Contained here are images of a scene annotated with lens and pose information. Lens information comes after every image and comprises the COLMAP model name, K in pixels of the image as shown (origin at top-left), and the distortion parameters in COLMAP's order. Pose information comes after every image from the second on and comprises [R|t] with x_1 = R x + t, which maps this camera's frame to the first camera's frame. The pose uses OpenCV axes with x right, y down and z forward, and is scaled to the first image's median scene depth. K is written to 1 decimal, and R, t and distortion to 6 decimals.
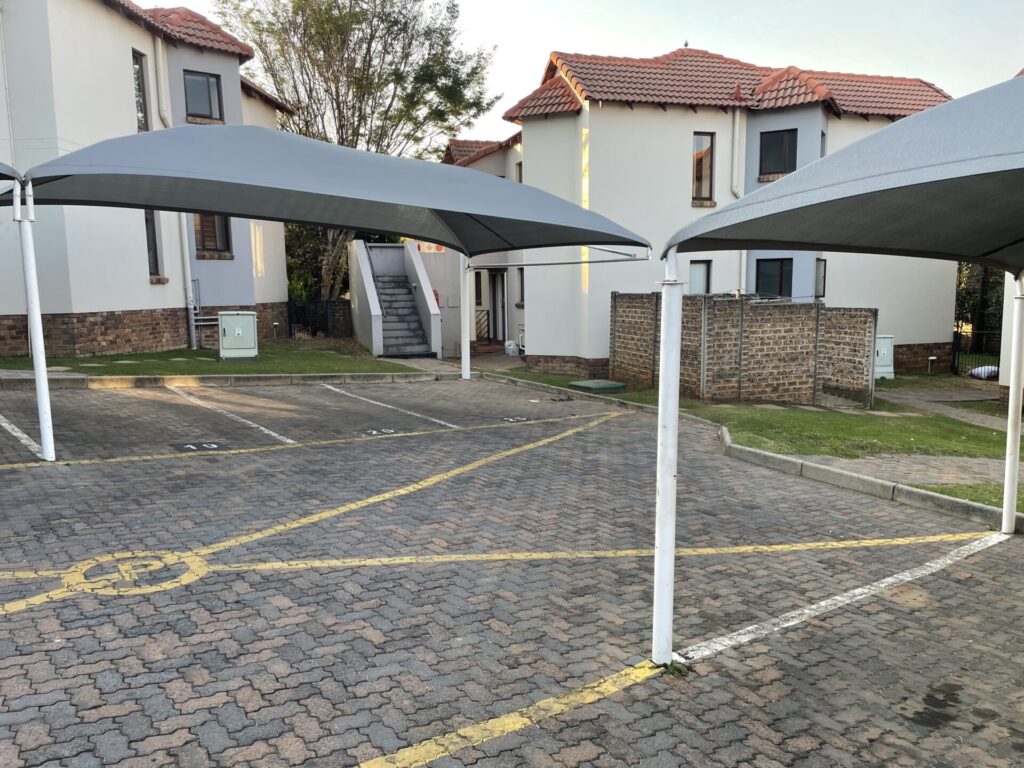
lens RADIAL K [[774.9, 0, 512.0], [0, 774.9, 384.0], [0, 0, 1]] dist [0.043284, -0.004203]
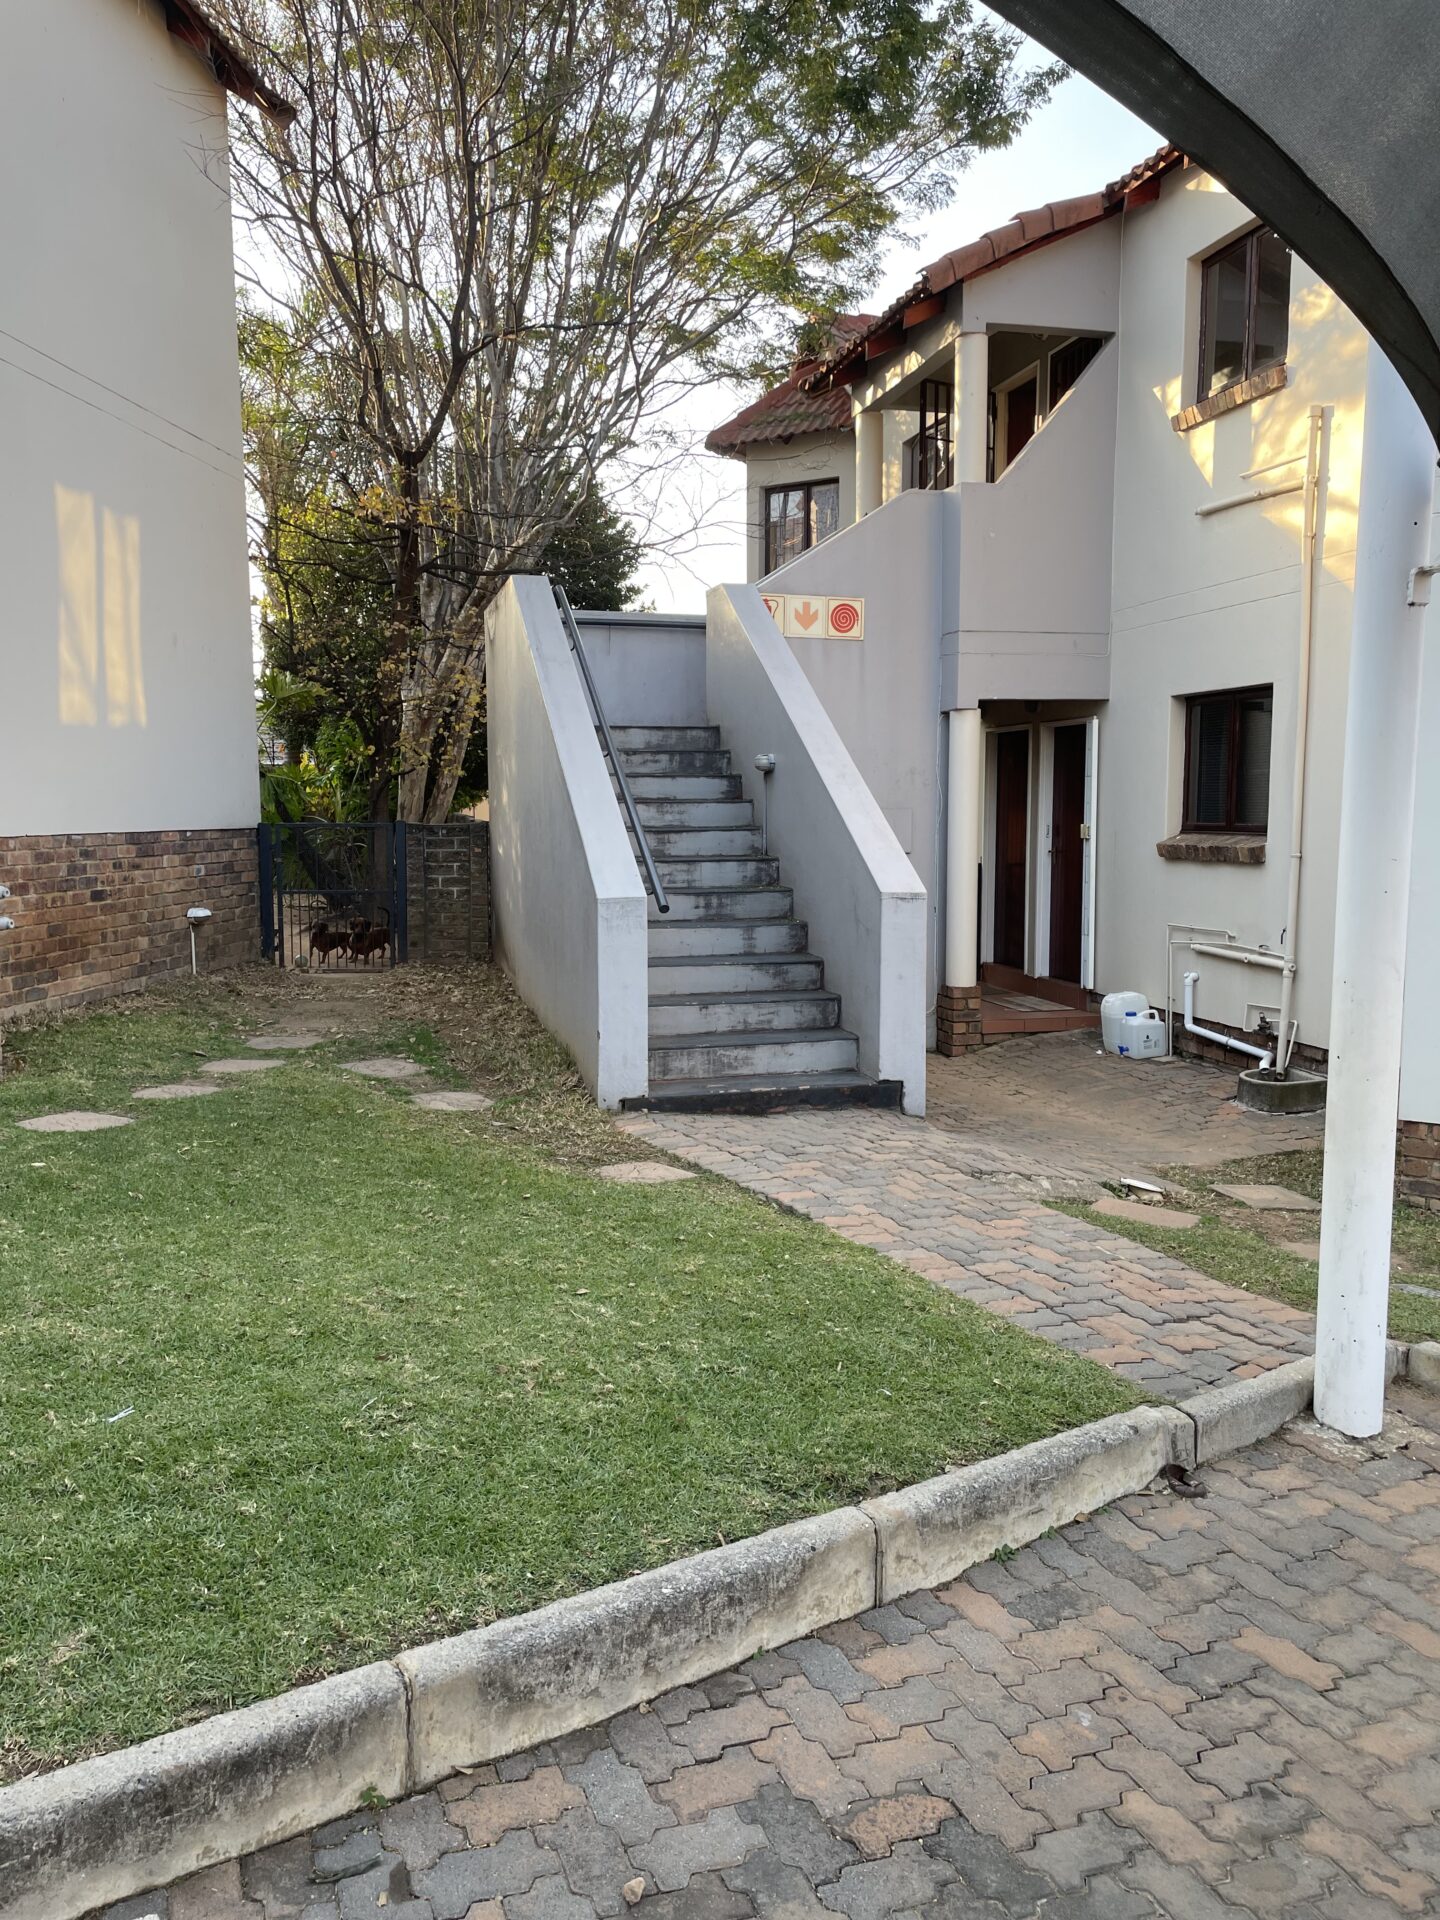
lens RADIAL K [[1452.9, 0, 720.0], [0, 1452.9, 960.0], [0, 0, 1]] dist [0.043284, -0.004203]
pose [[0.998762, 0.014178, -0.047690, -0.116927], [-0.014888, 0.999783, -0.014571, -0.061036], [0.047473, 0.015263, 0.998756, 0.562392]]
